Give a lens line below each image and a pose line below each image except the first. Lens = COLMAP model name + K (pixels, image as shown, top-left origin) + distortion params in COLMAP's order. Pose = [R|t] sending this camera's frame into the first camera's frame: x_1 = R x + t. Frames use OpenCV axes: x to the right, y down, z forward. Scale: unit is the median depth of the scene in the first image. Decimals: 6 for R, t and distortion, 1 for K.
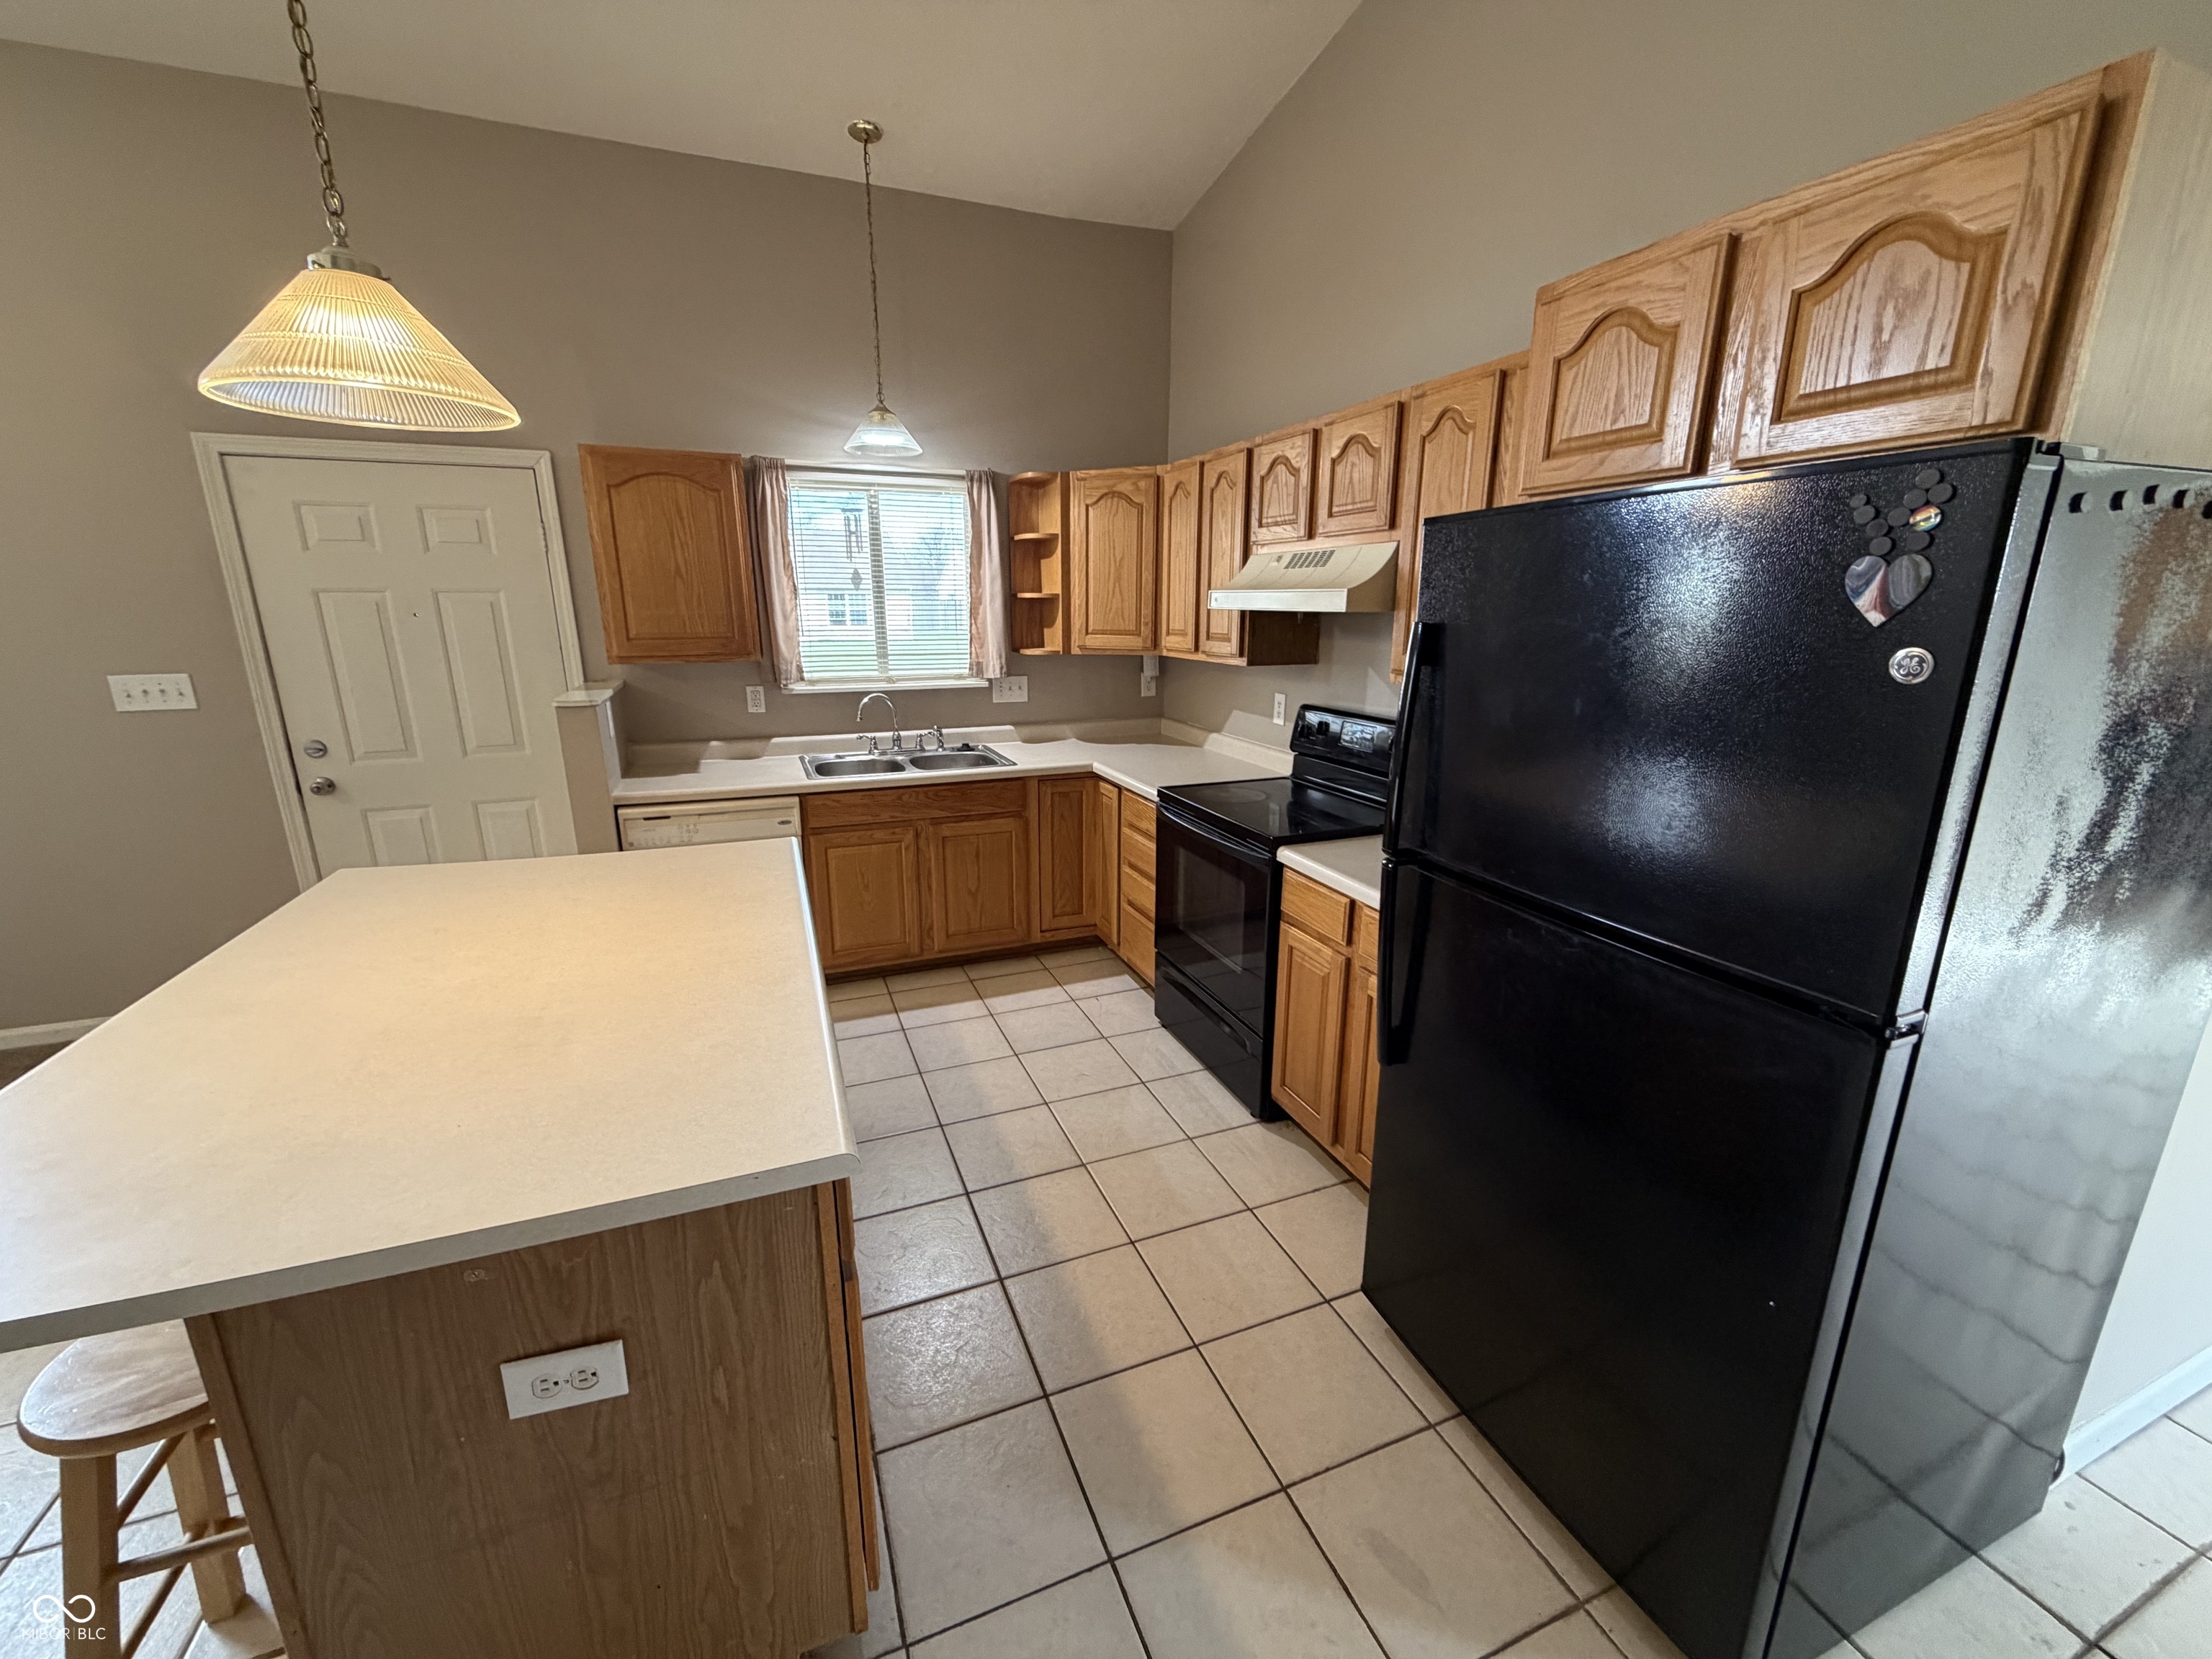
lens RADIAL K [[881.2, 0, 1102.8], [0, 881.2, 831.0], [0, 0, 1]] dist [0.000188, -0.000090]
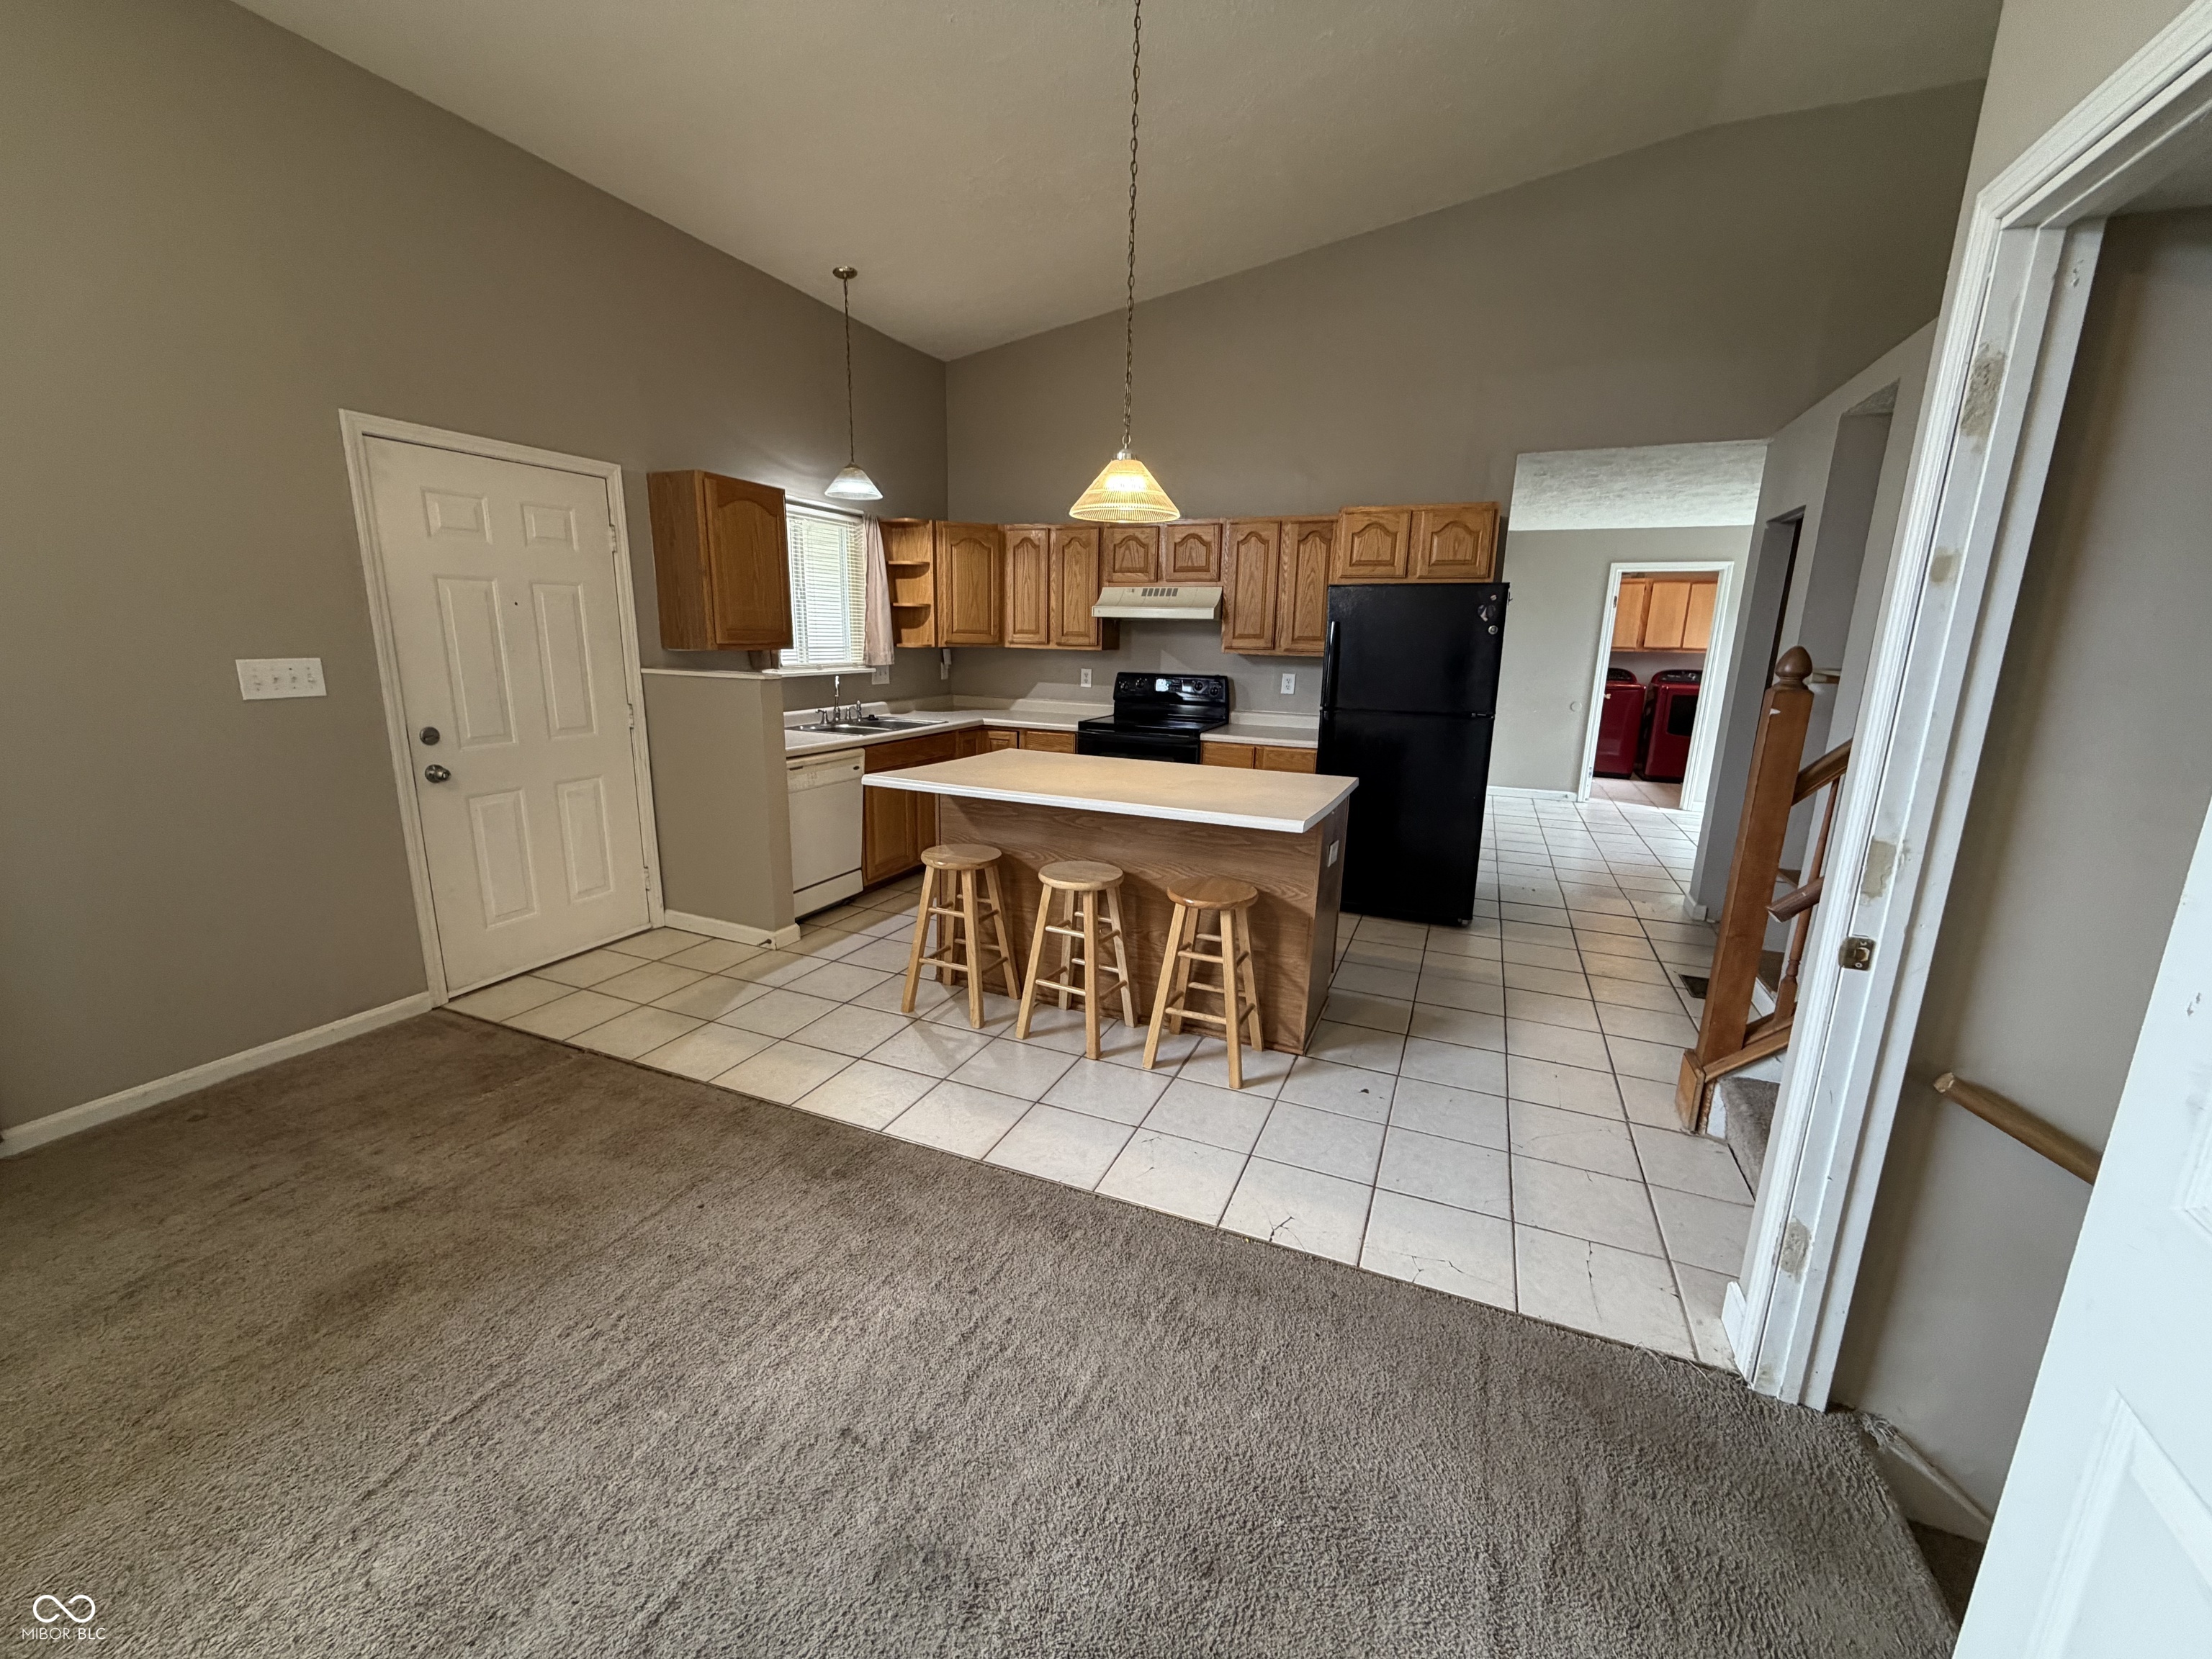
lens RADIAL K [[881.2, 0, 1102.8], [0, 881.2, 831.0], [0, 0, 1]] dist [0.000188, -0.000090]
pose [[0.707368, -0.143267, 0.692175, -0.998506], [0.158459, 0.986462, 0.042241, 0.084422], [-0.688855, 0.079801, 0.720493, -0.207120]]
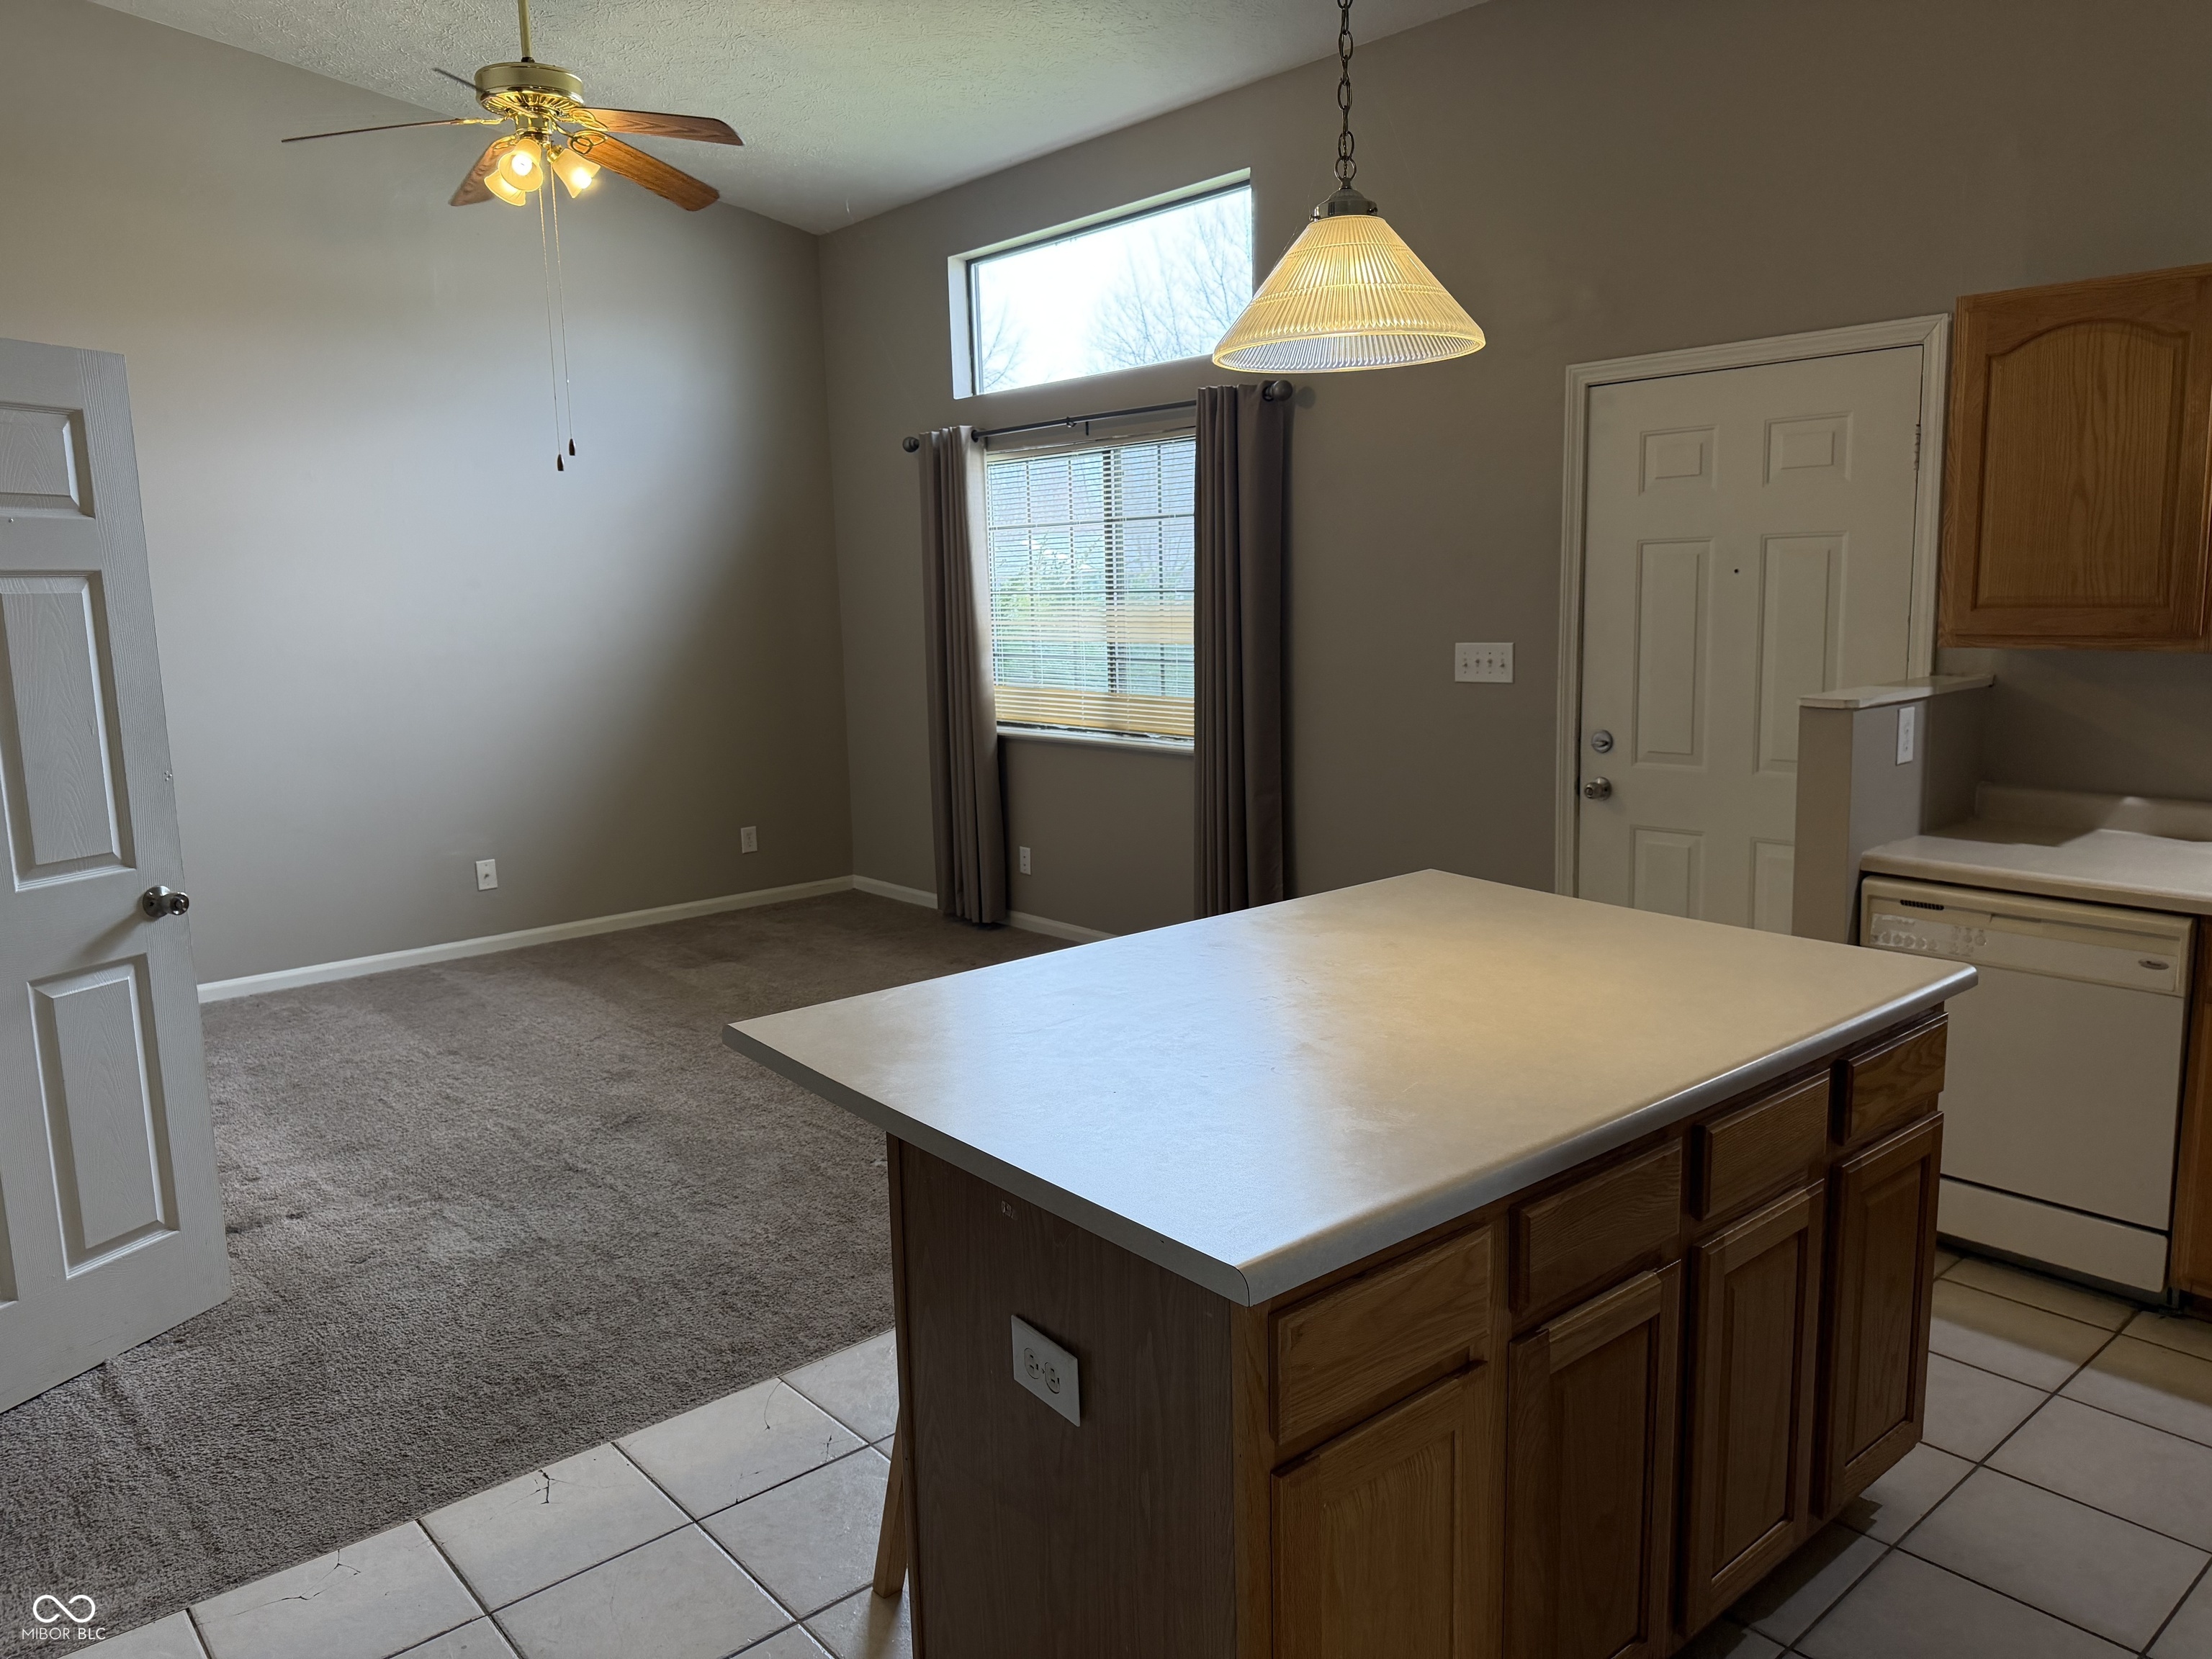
lens RADIAL K [[1553.7, 0, 1112.4], [0, 1553.7, 822.1], [0, 0, 1]] dist [0.077824, -0.109706]
pose [[0.326569, 0.135766, -0.935372, 0.270270], [-0.210622, 0.975199, 0.068012, -0.023915], [0.921407, 0.174800, 0.347066, 0.113154]]
